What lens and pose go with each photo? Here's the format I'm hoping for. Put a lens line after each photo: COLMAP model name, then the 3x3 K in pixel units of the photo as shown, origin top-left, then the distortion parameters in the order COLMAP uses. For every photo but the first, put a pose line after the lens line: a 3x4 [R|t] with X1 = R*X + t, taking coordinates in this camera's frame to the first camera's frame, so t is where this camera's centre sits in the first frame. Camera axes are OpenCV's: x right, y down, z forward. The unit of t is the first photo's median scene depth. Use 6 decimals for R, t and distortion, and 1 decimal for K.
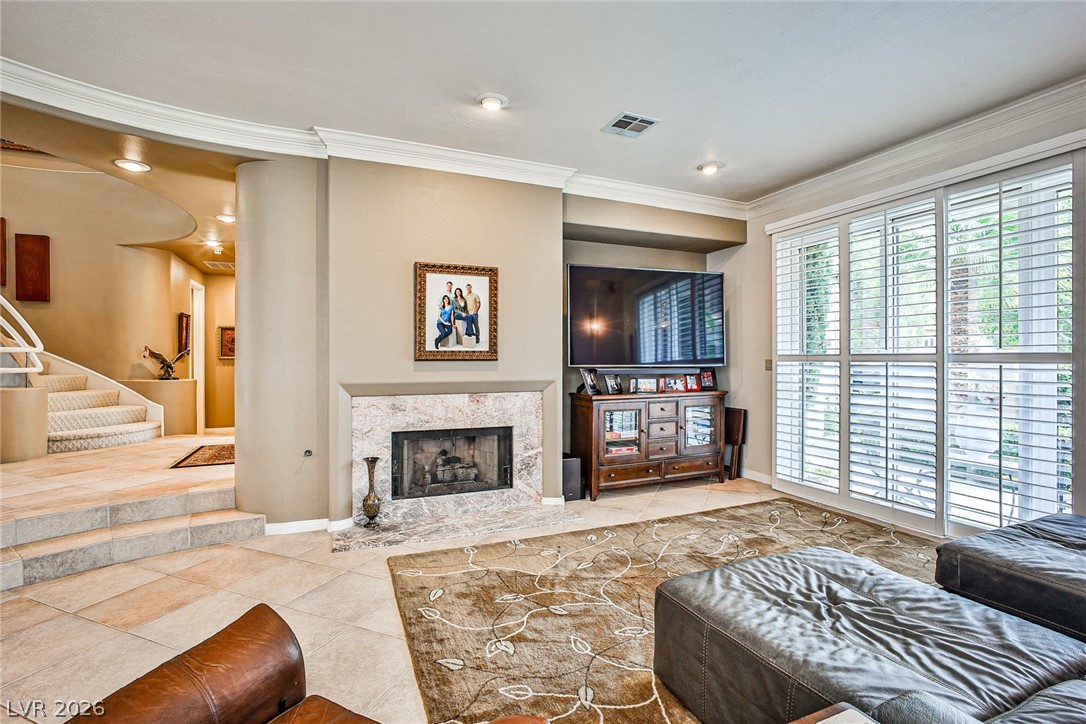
lens RADIAL K [[499.5, 0, 550.1], [0, 499.5, 365.2], [0, 0, 1]] dist [-0.025918, 0.006795]
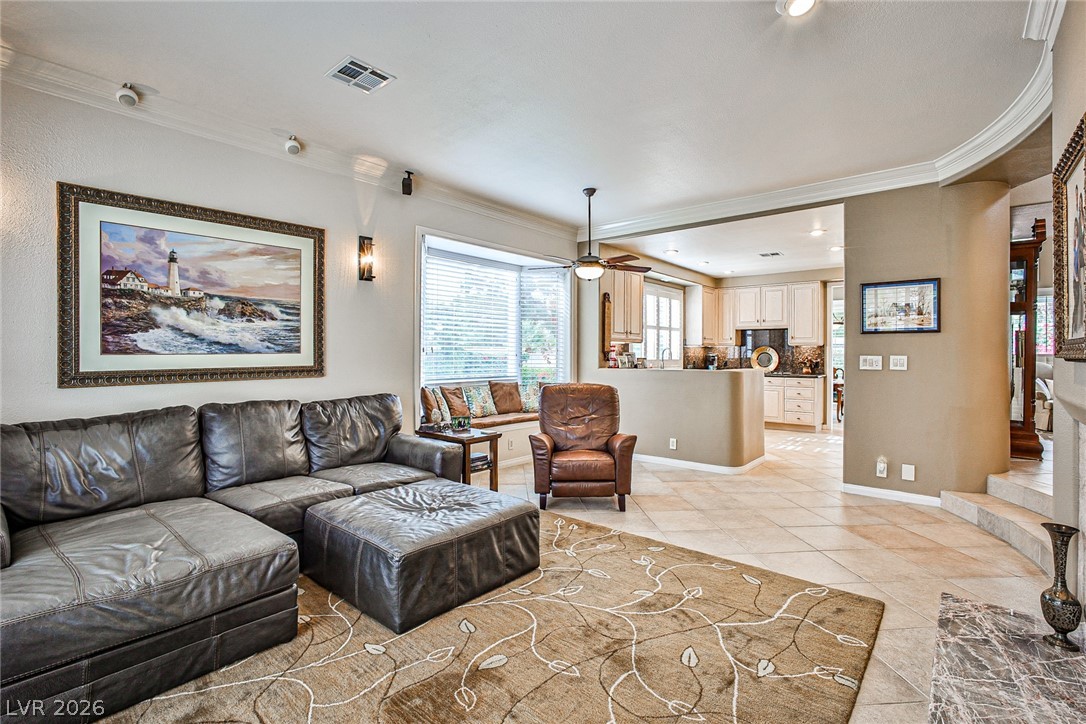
lens RADIAL K [[499.5, 0, 542.2], [0, 499.5, 352.0], [0, 0, 1]] dist [-0.025918, 0.006795]
pose [[-0.901534, -0.009714, -0.432599, 0.491885], [-0.015522, 0.999831, 0.009897, -0.023965], [0.432430, 0.015637, -0.901532, 1.350165]]
